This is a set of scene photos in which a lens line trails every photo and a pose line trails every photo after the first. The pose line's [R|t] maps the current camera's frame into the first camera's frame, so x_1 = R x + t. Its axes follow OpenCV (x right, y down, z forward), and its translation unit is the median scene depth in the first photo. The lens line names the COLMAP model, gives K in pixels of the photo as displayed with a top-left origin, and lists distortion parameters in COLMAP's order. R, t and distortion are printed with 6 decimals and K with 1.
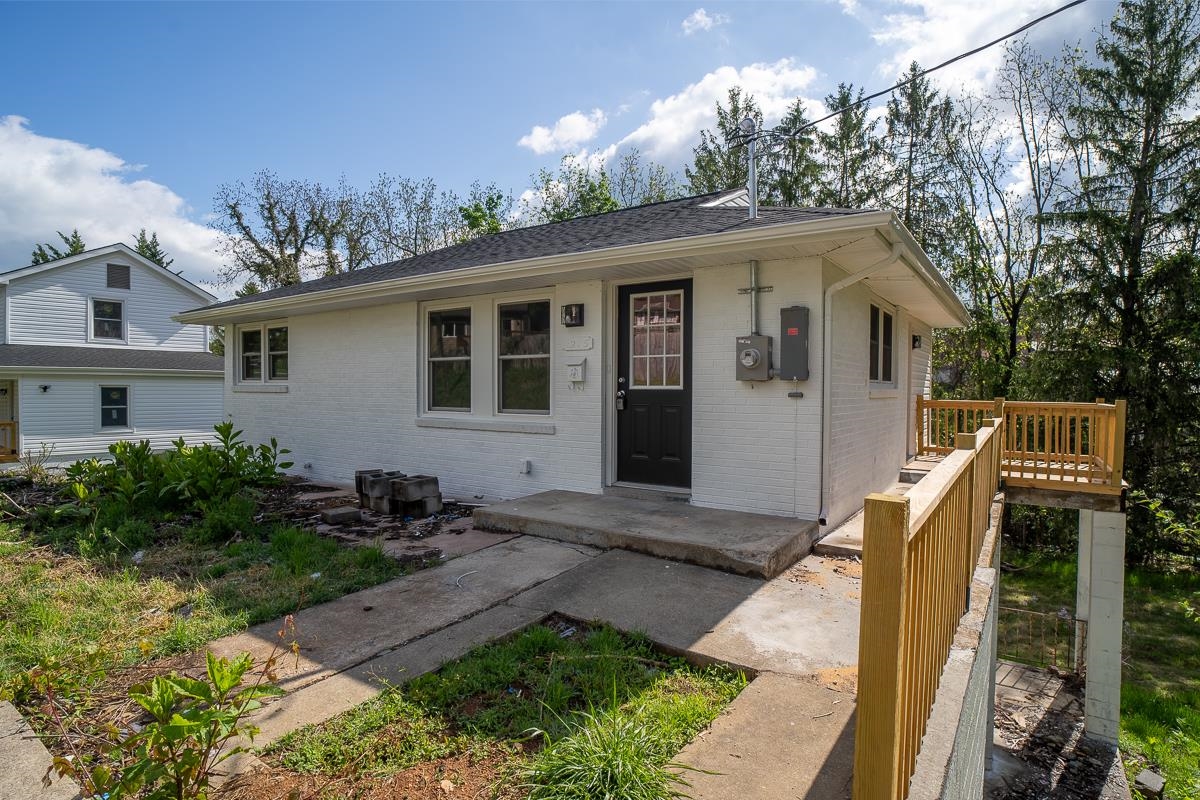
lens RADIAL K [[630.0, 0, 598.3], [0, 630.0, 412.4], [0, 0, 1]] dist [-0.002920, 0.000944]
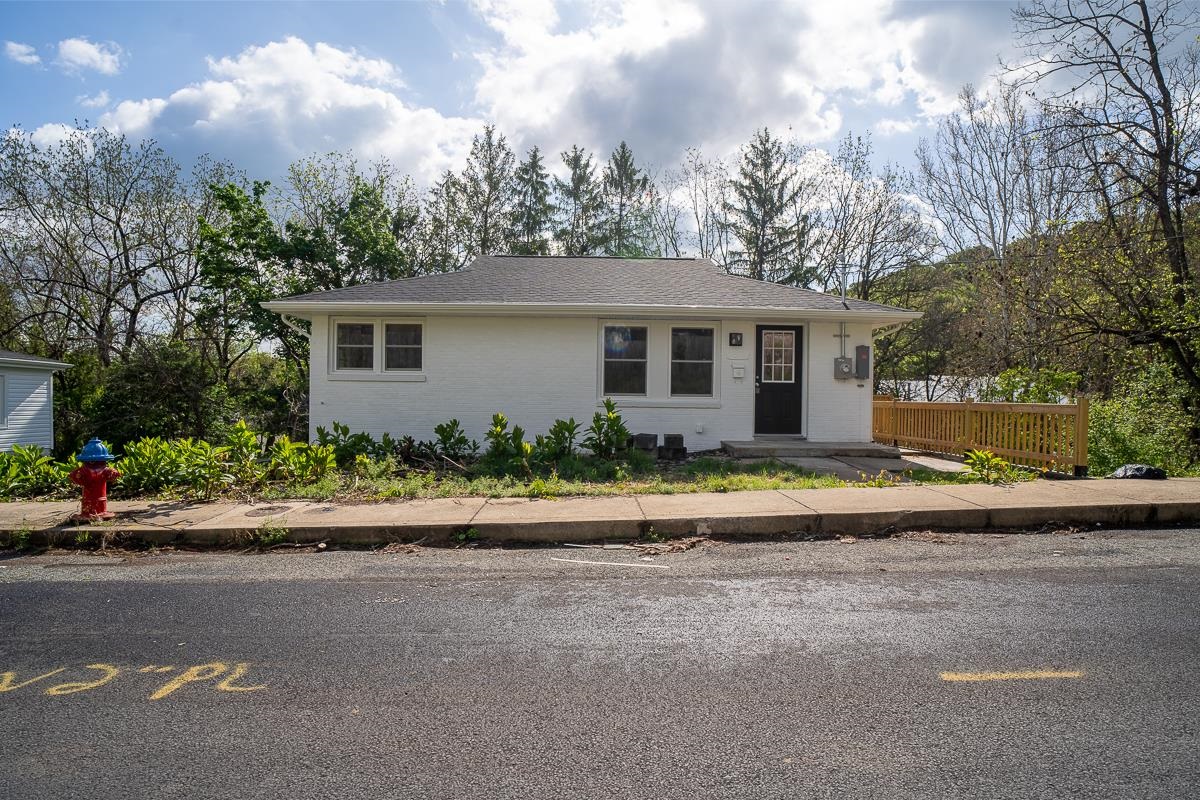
lens RADIAL K [[638.4, 0, 600.0], [0, 638.4, 400.0], [0, 0, 1]] dist [-0.003056, 0.000173]
pose [[0.826533, 0.005011, 0.562866, -1.217137], [0.011823, 0.999585, -0.026261, 0.050684], [-0.562764, 0.028361, 0.826131, -0.228310]]
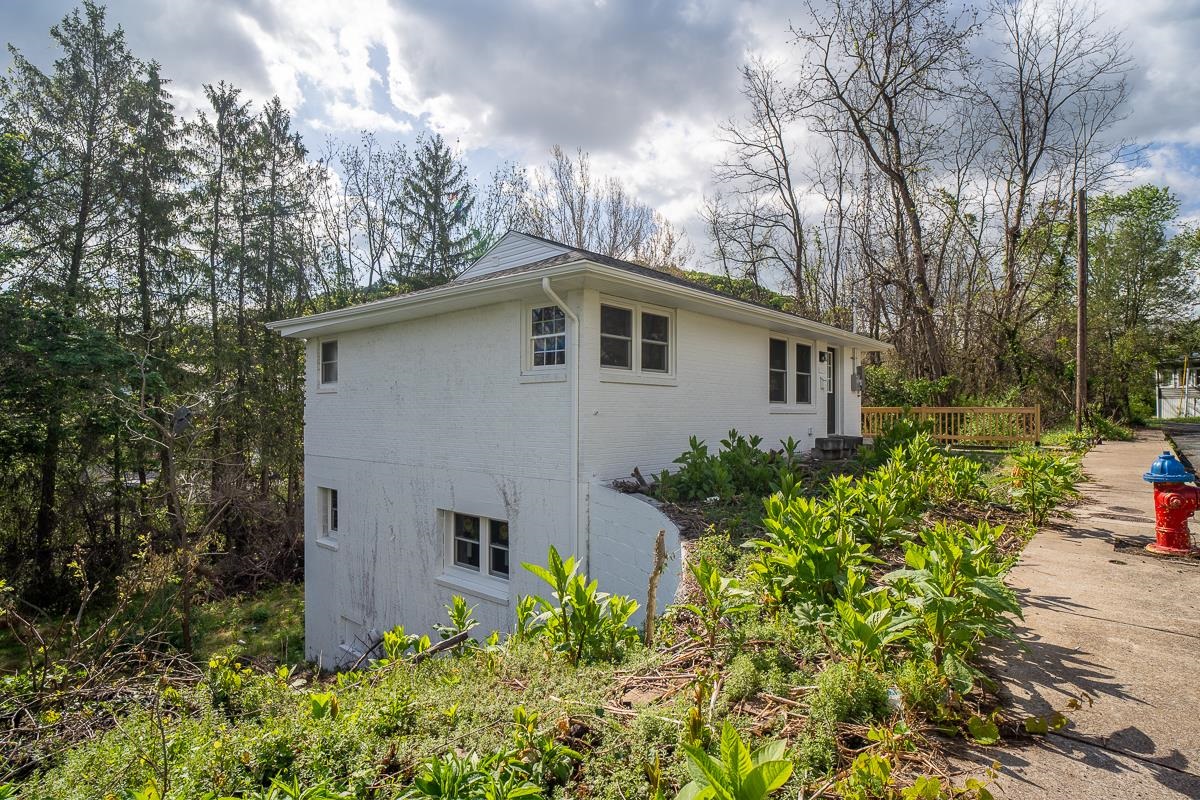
lens RADIAL K [[638.4, 0, 600.0], [0, 638.4, 400.0], [0, 0, 1]] dist [-0.003056, 0.000173]
pose [[0.165096, 0.025833, 0.985939, -2.027324], [0.027283, 0.999155, -0.030747, 0.021109], [-0.985900, 0.031975, 0.164251, 1.298670]]
